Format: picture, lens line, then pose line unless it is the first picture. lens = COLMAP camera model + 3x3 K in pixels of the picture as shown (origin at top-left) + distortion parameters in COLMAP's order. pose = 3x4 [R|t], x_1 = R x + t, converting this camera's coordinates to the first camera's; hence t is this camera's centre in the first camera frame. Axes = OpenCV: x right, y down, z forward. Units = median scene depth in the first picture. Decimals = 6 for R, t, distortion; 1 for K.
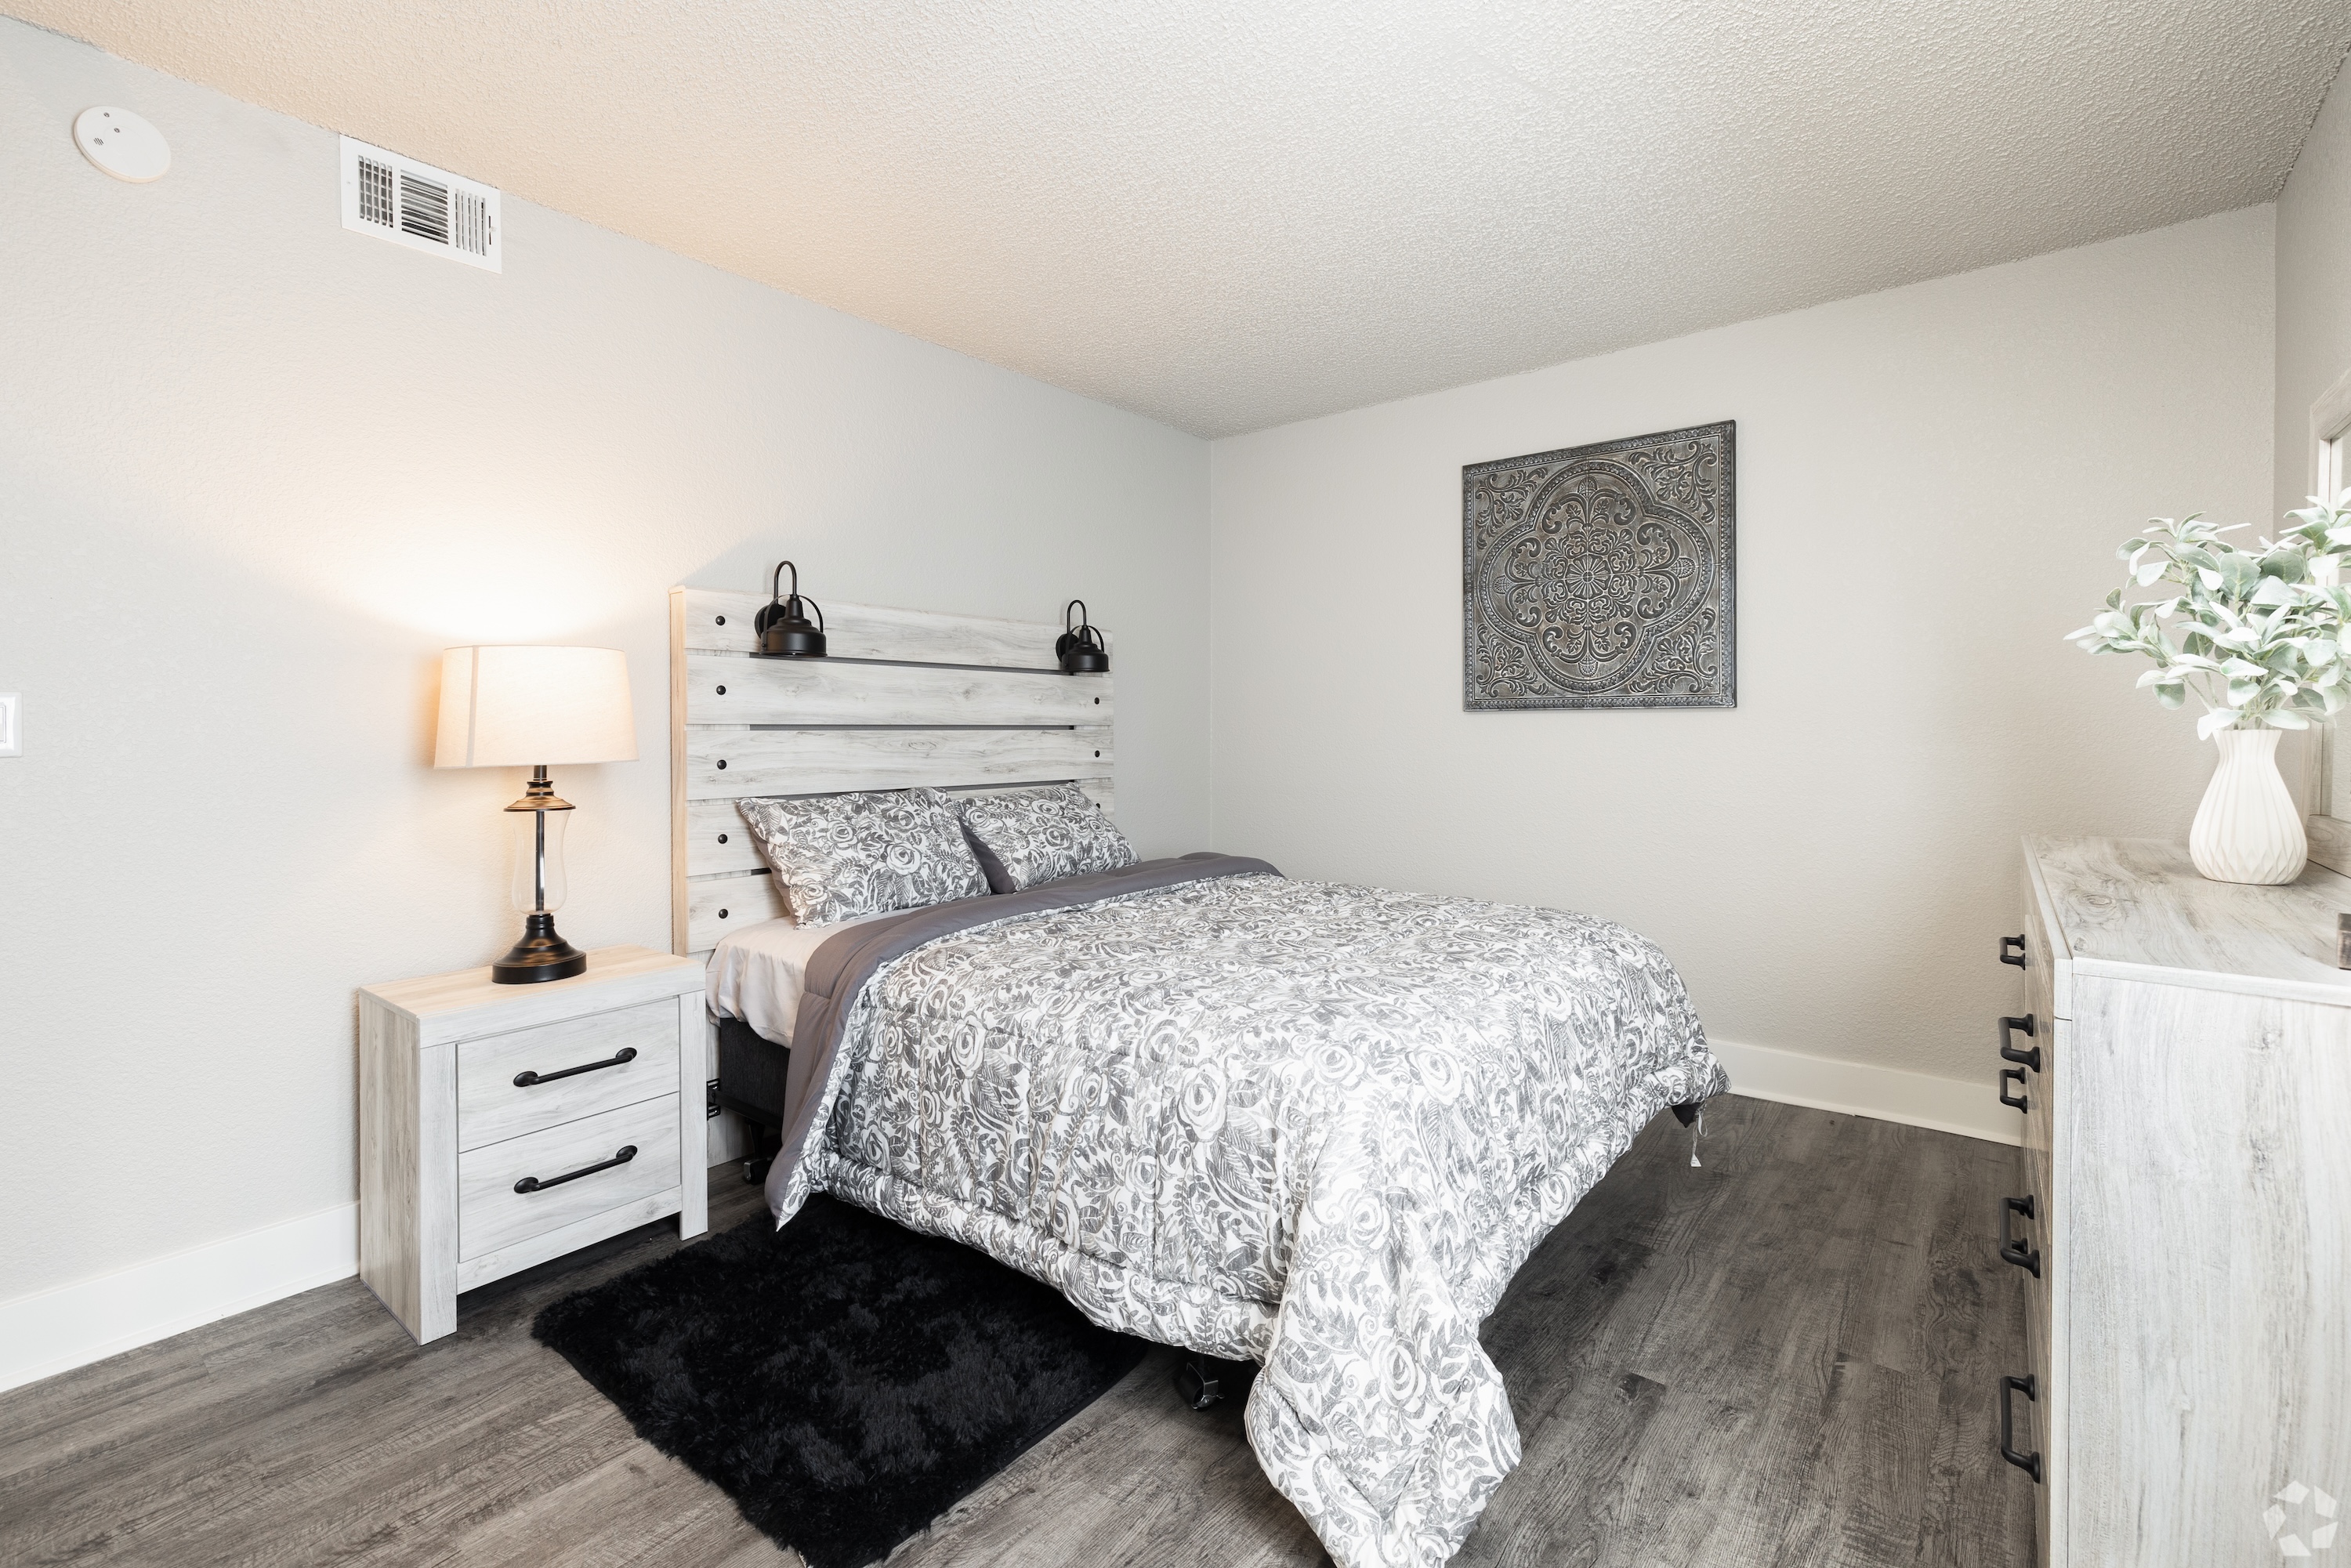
lens RADIAL K [[1027.2, 0, 1193.7], [0, 1027.2, 725.4], [0, 0, 1]] dist [-0.003885, -0.000216]
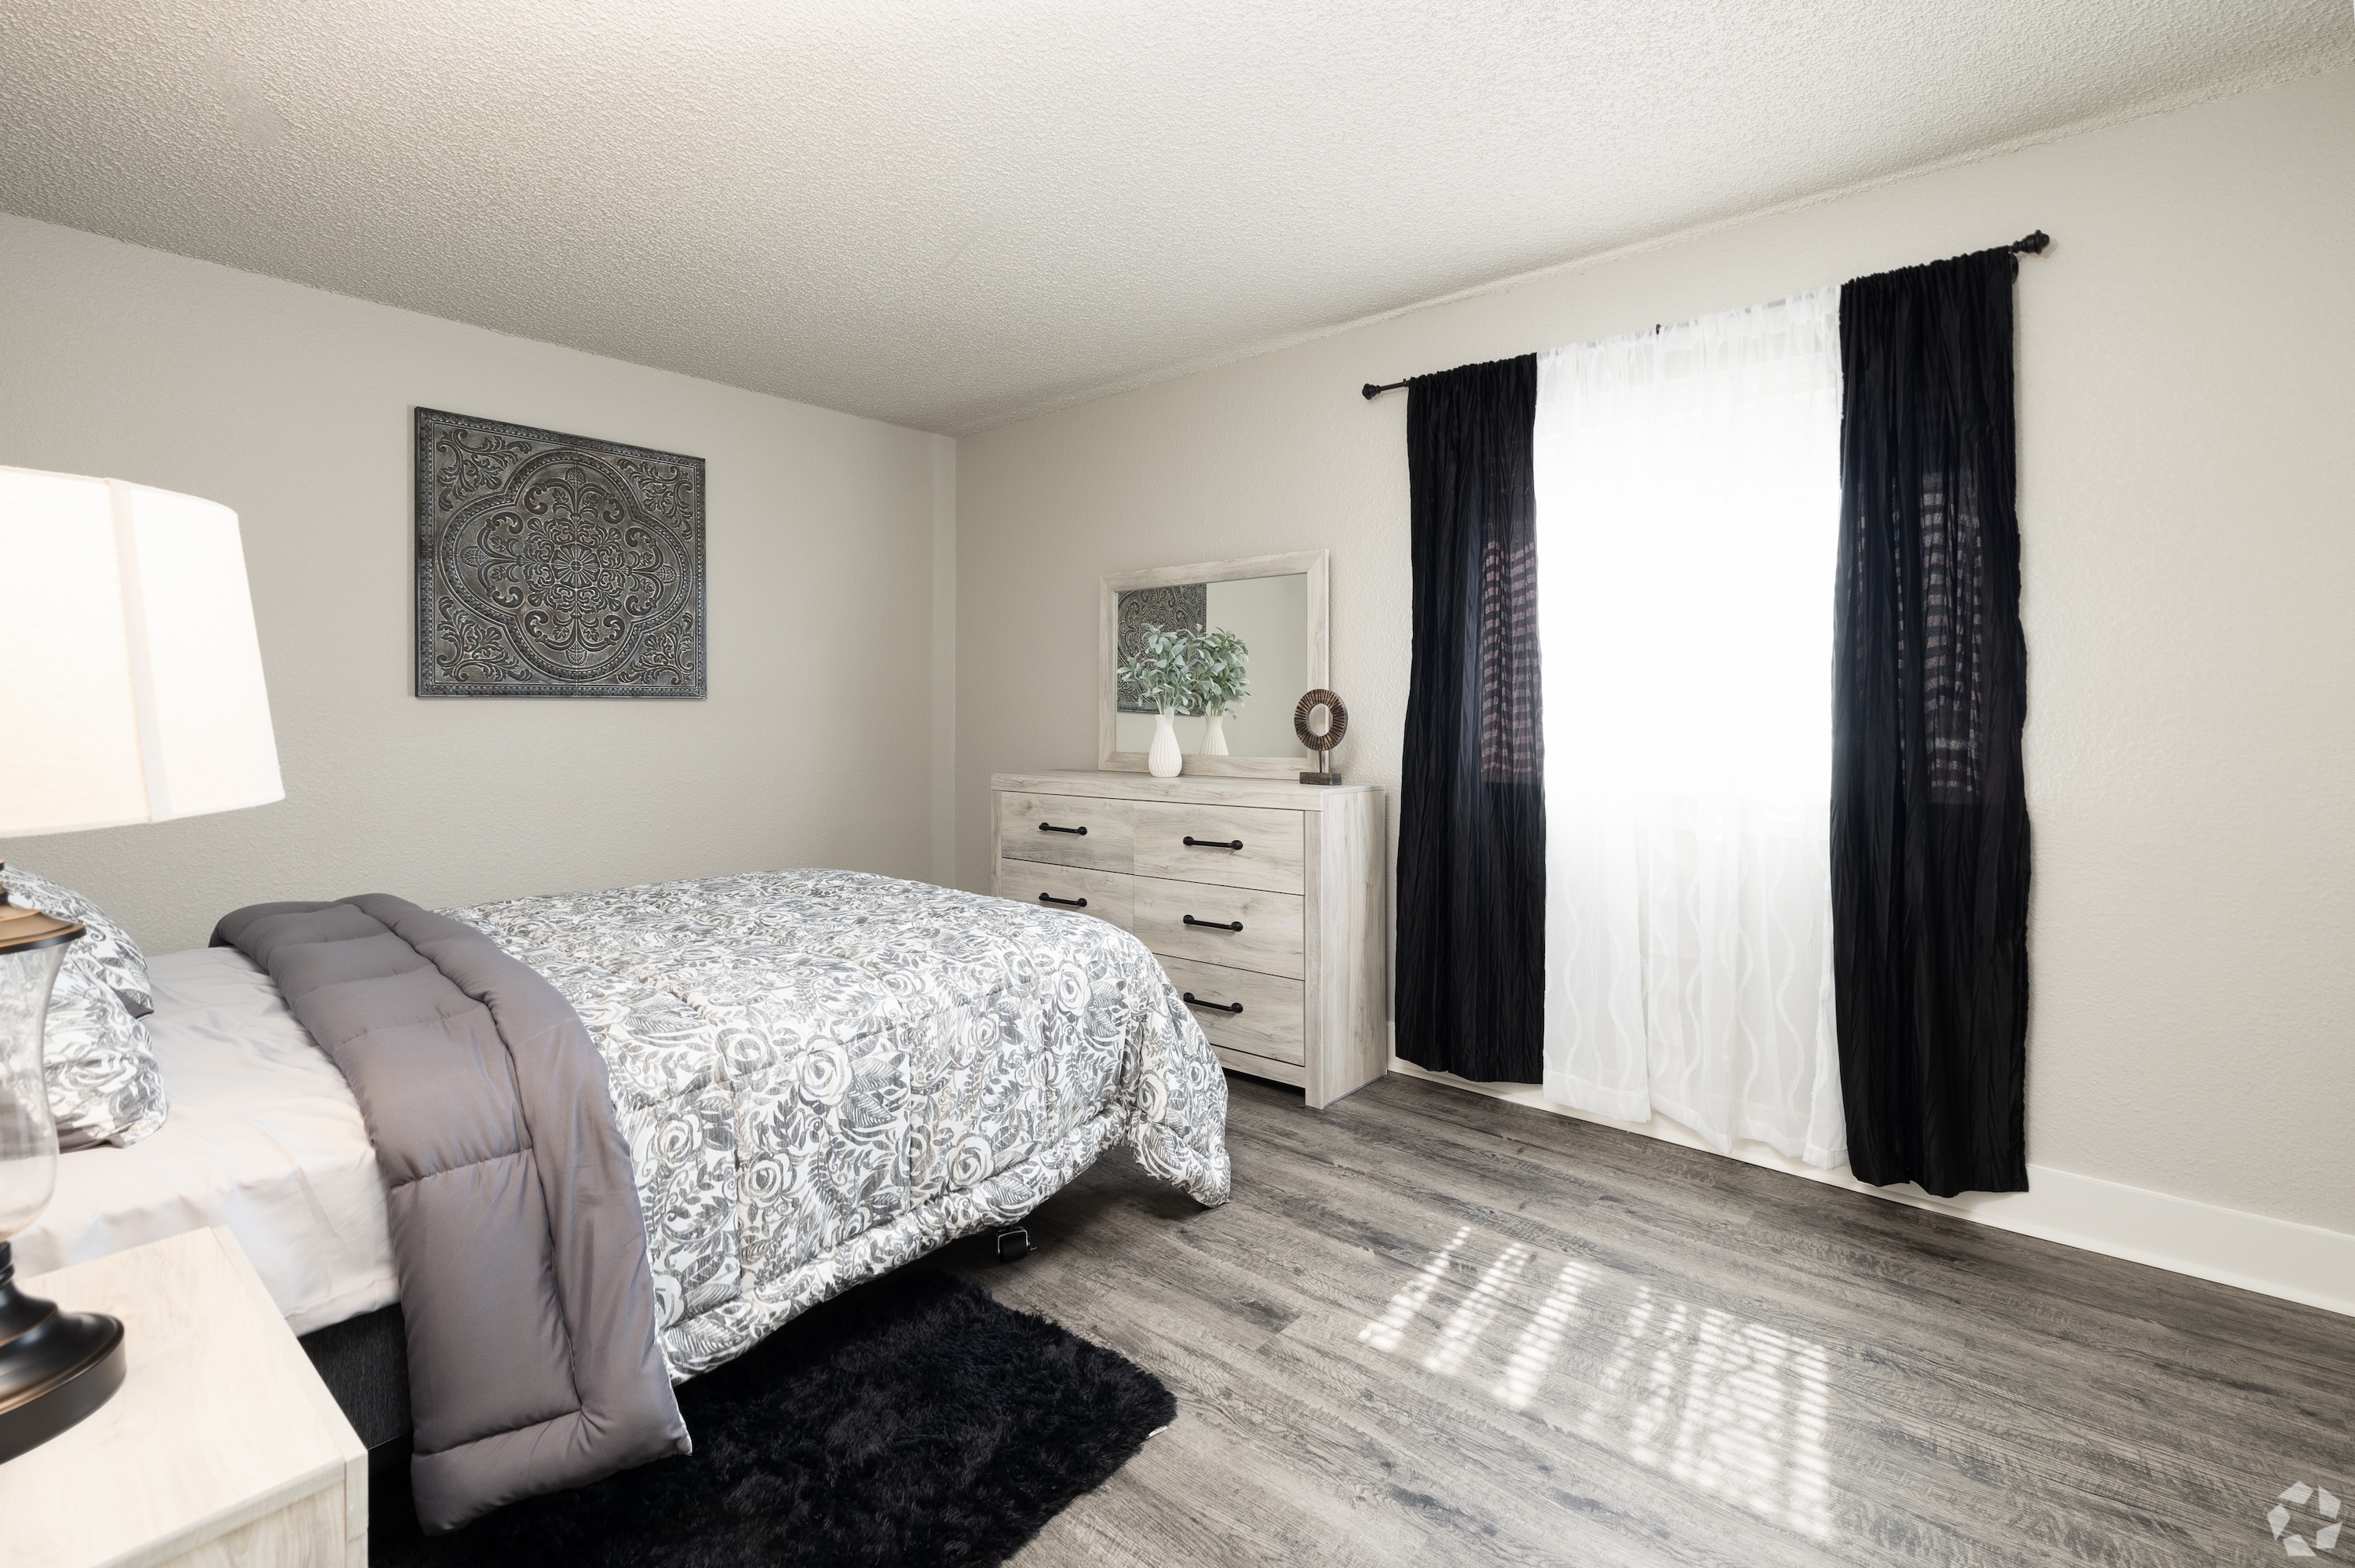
lens RADIAL K [[1028.9, 0, 1168.1], [0, 1028.9, 725.1], [0, 0, 1]] dist [-0.003885, -0.000216]
pose [[0.049526, -0.008723, 0.998735, -1.021429], [0.002926, 0.999959, 0.008588, 0.008198], [-0.998769, 0.002497, 0.049550, 0.627535]]
